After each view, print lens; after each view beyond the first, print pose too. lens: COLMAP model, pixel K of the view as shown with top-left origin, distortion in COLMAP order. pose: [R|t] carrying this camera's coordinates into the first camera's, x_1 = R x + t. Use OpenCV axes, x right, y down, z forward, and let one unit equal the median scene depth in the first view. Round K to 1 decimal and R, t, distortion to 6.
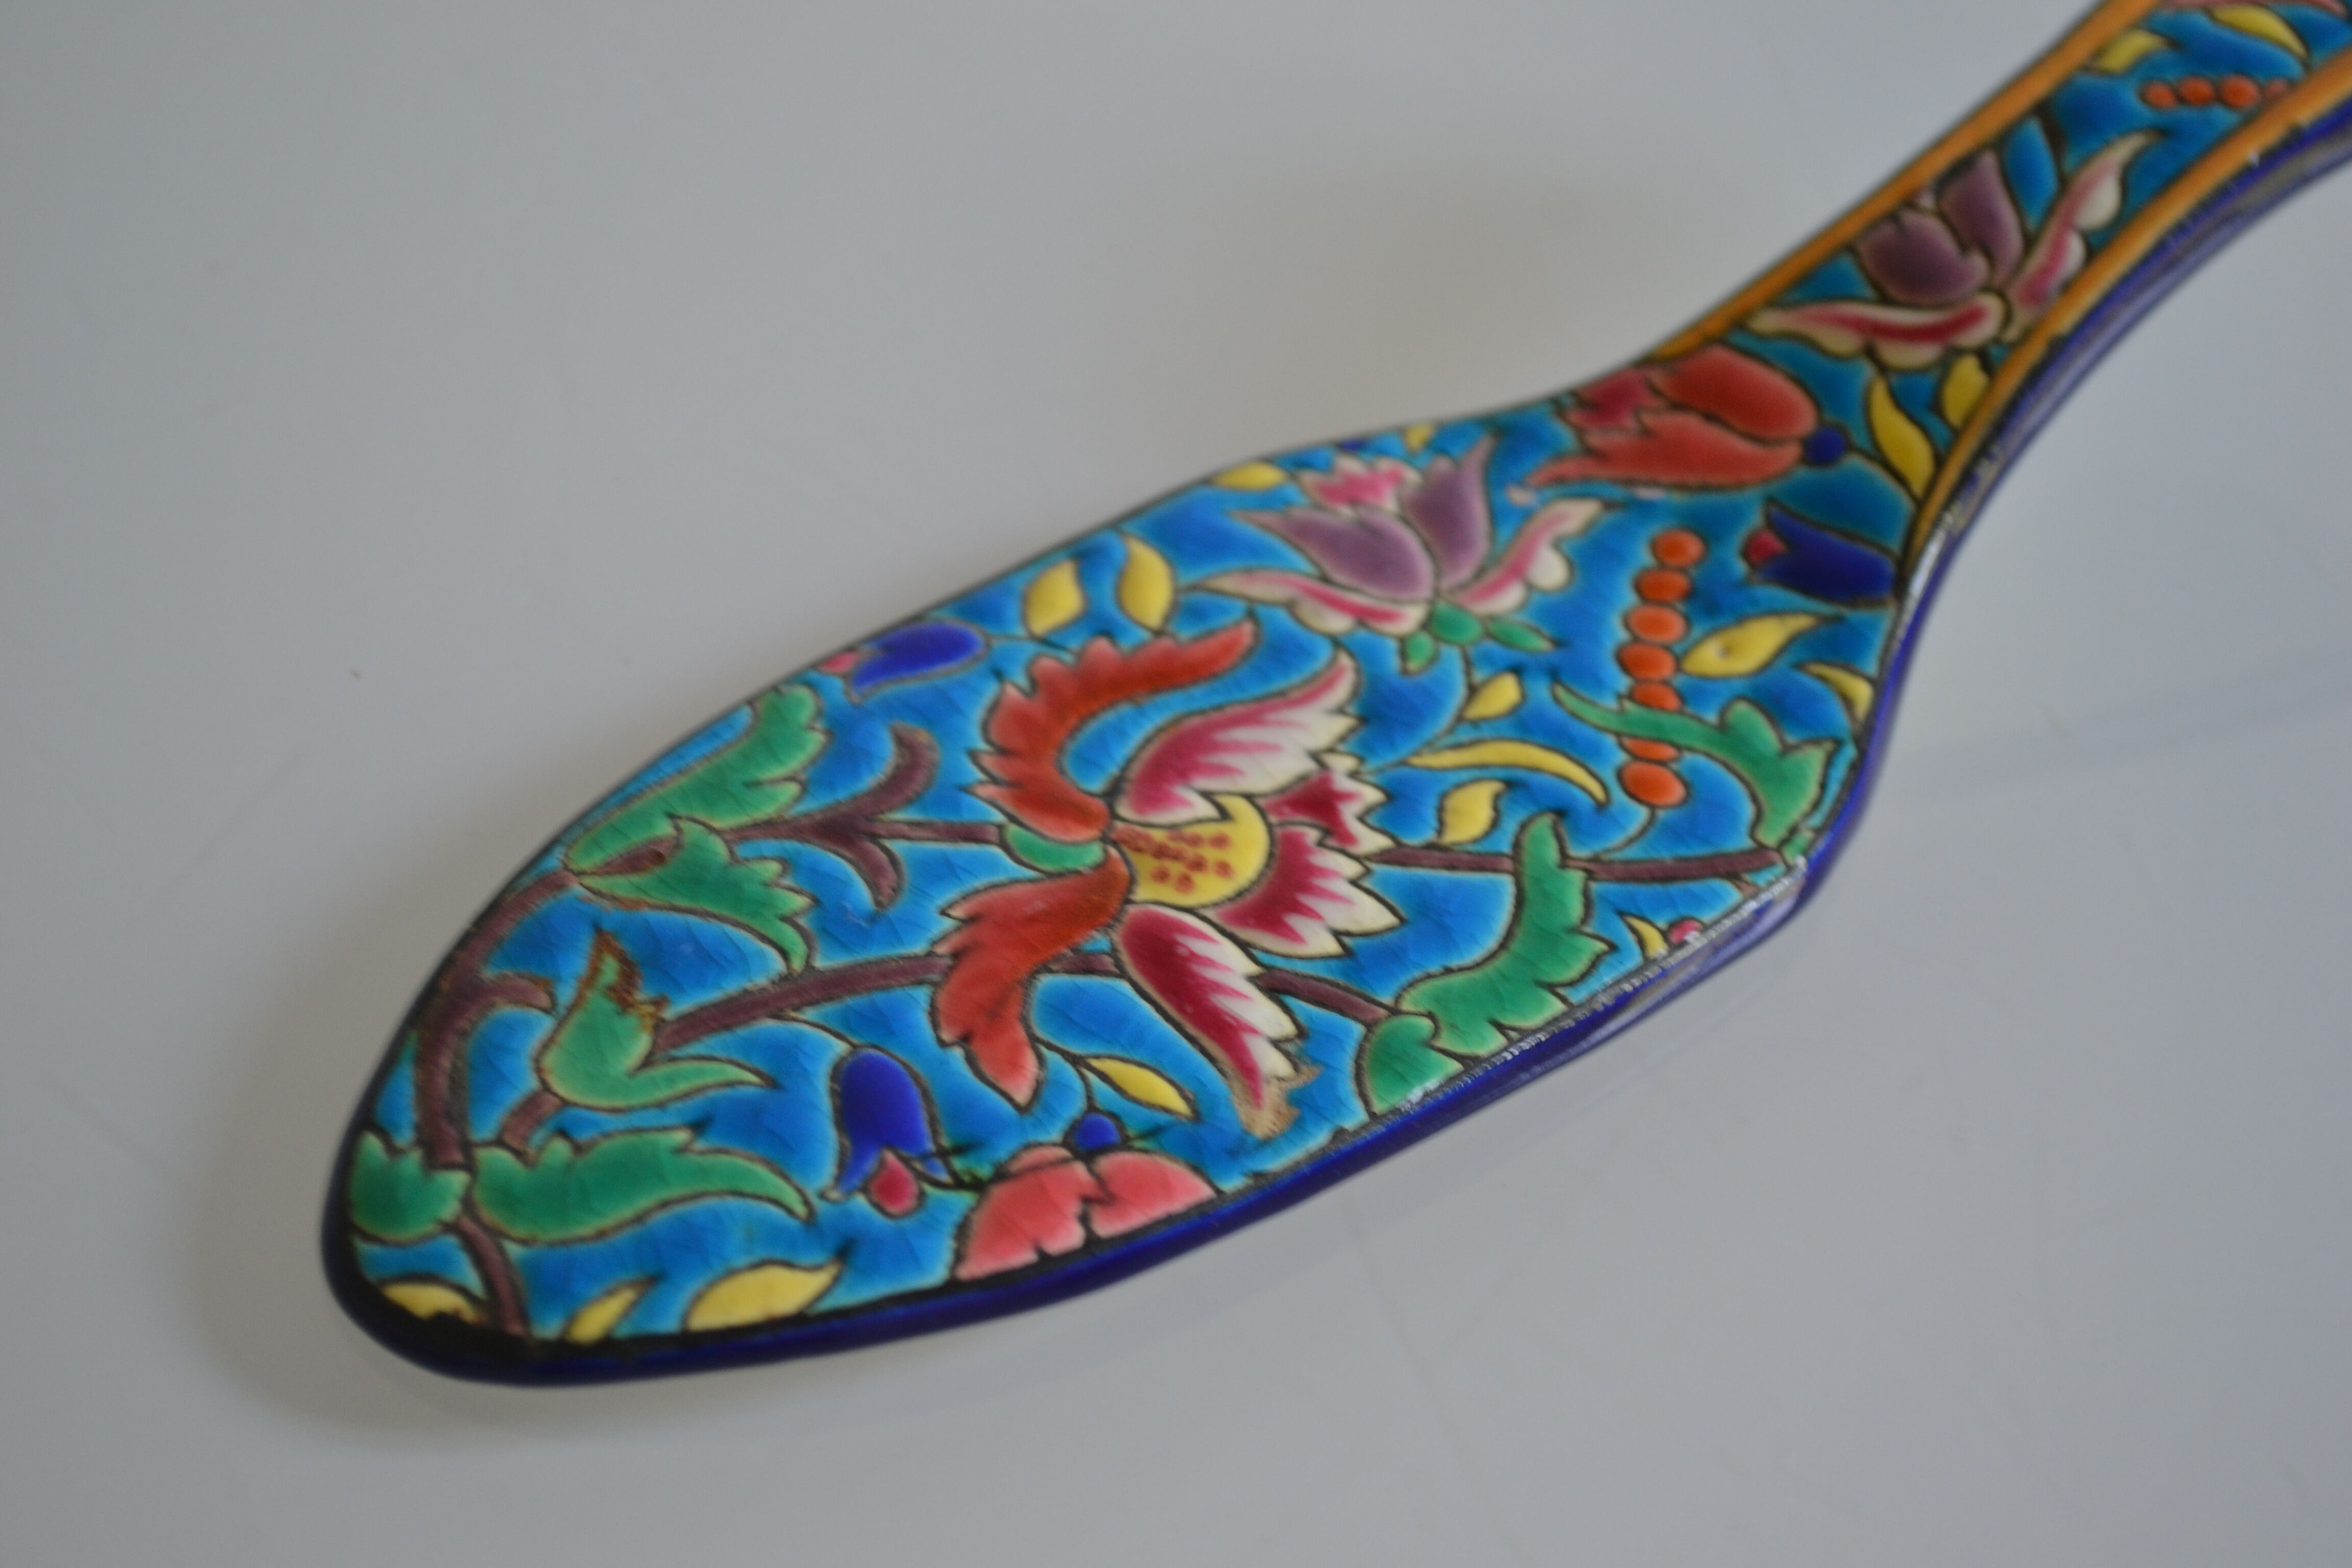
lens RADIAL K [[4881.2, 0, 1166.8], [0, 4881.2, 731.5], [0, 0, 1]] dist [-0.007789, 0.220857]
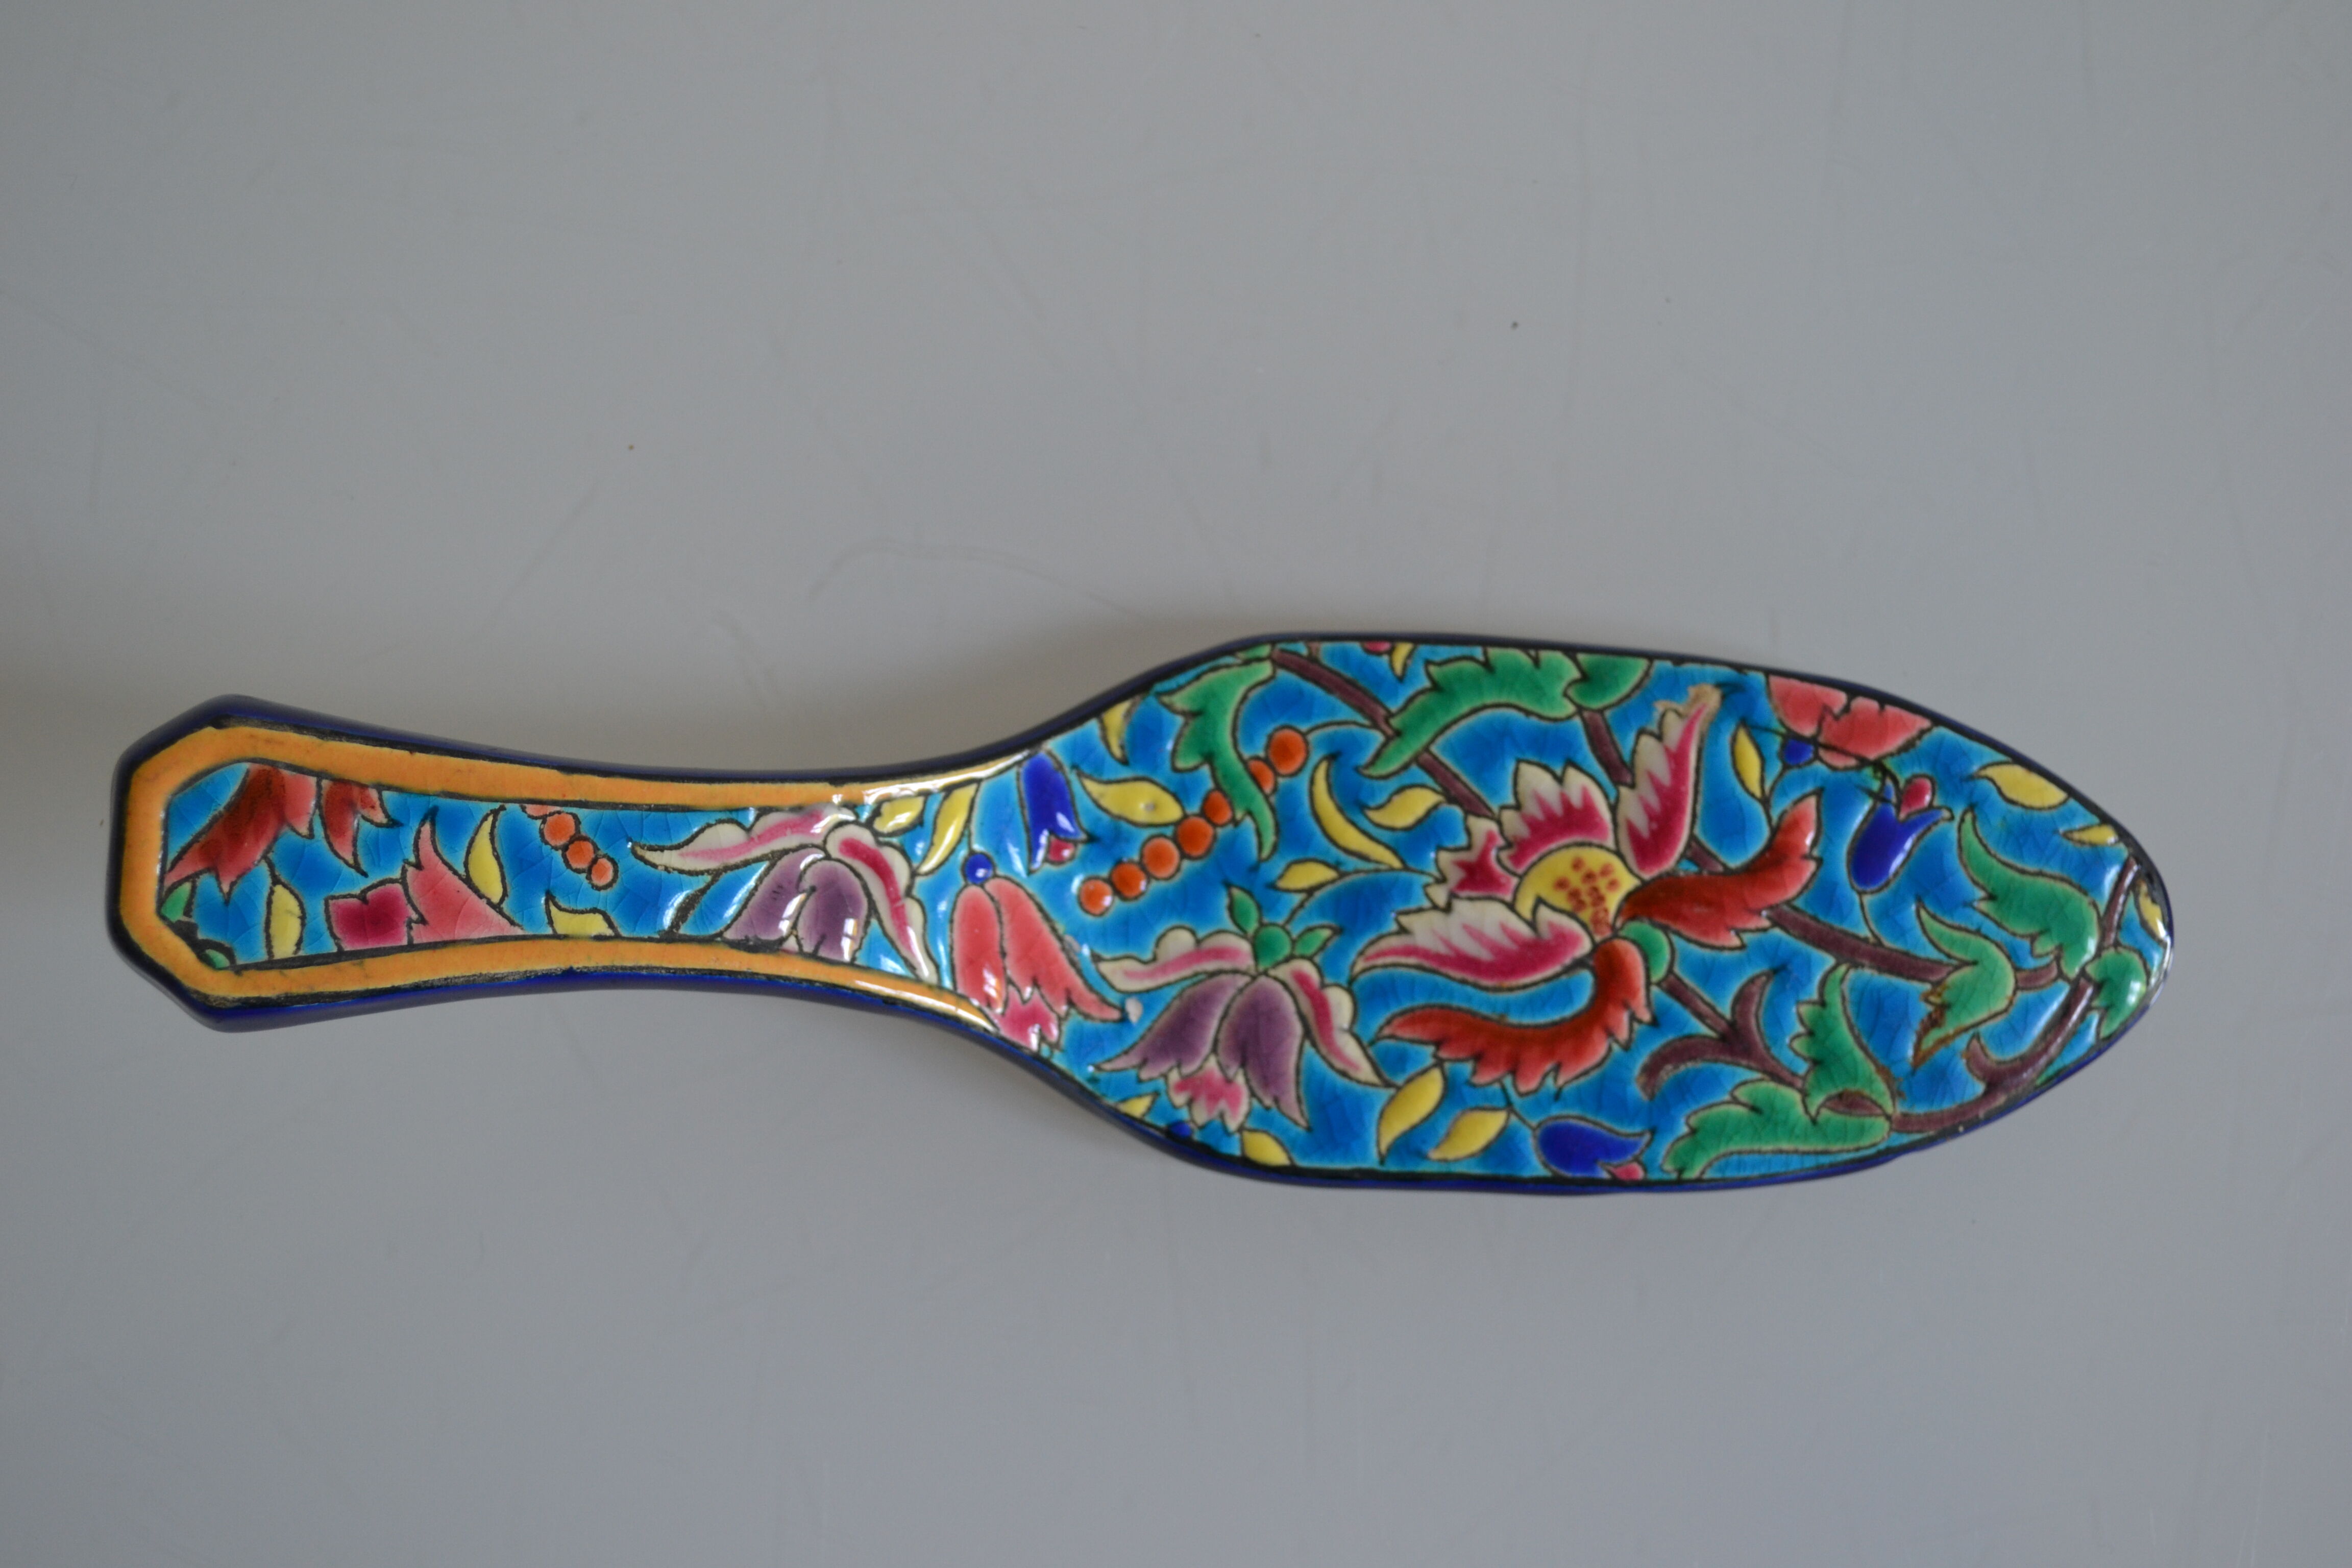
lens RADIAL K [[3185.2, 0, 1176.0], [0, 3185.2, 784.0], [0, 0, 1]] dist [-0.026548, -0.014395]
pose [[-0.702263, -0.704440, -0.102919, 0.208729], [0.374675, -0.488636, 0.787942, -0.752818], [-0.605348, 0.514781, 0.607087, 0.405491]]
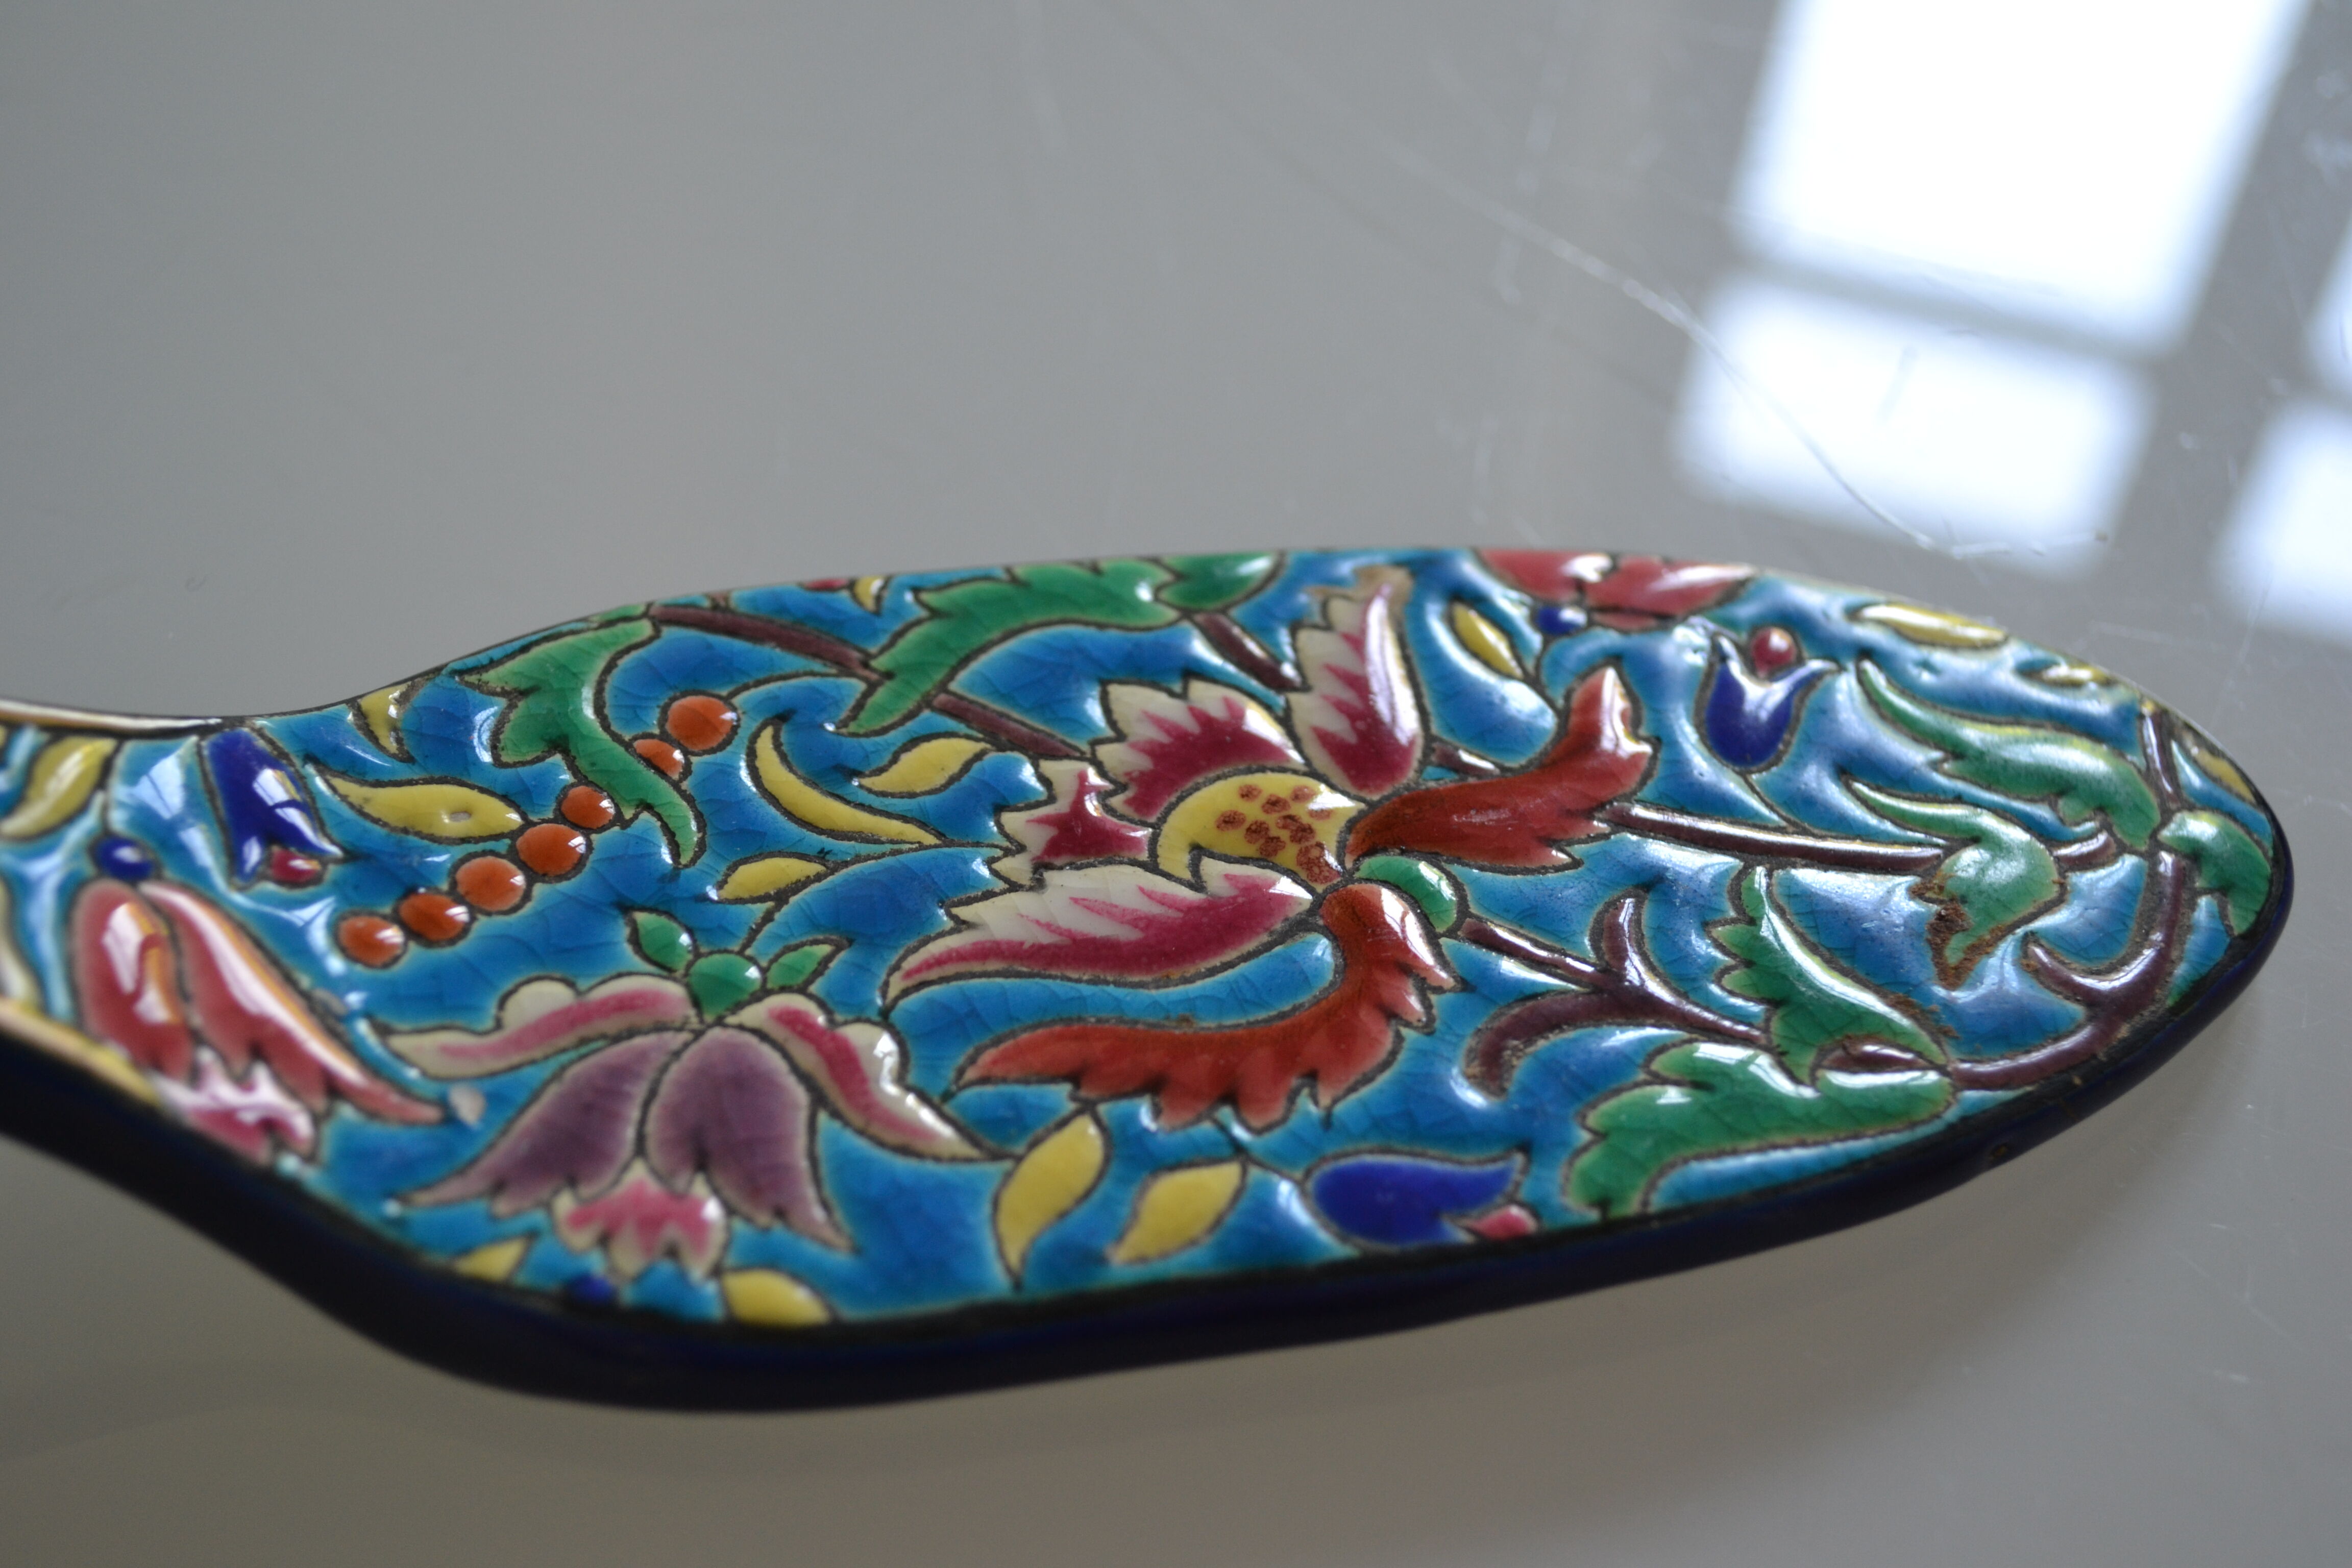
lens RADIAL K [[3244.1, 0, 1176.0], [0, 3244.1, 784.0], [0, 0, 1]] dist [-0.033033, -0.010012]
pose [[-0.845258, -0.480373, 0.234052, -0.104430], [0.200946, 0.120107, 0.972211, -0.499776], [-0.495135, 0.868802, -0.004993, 0.927552]]
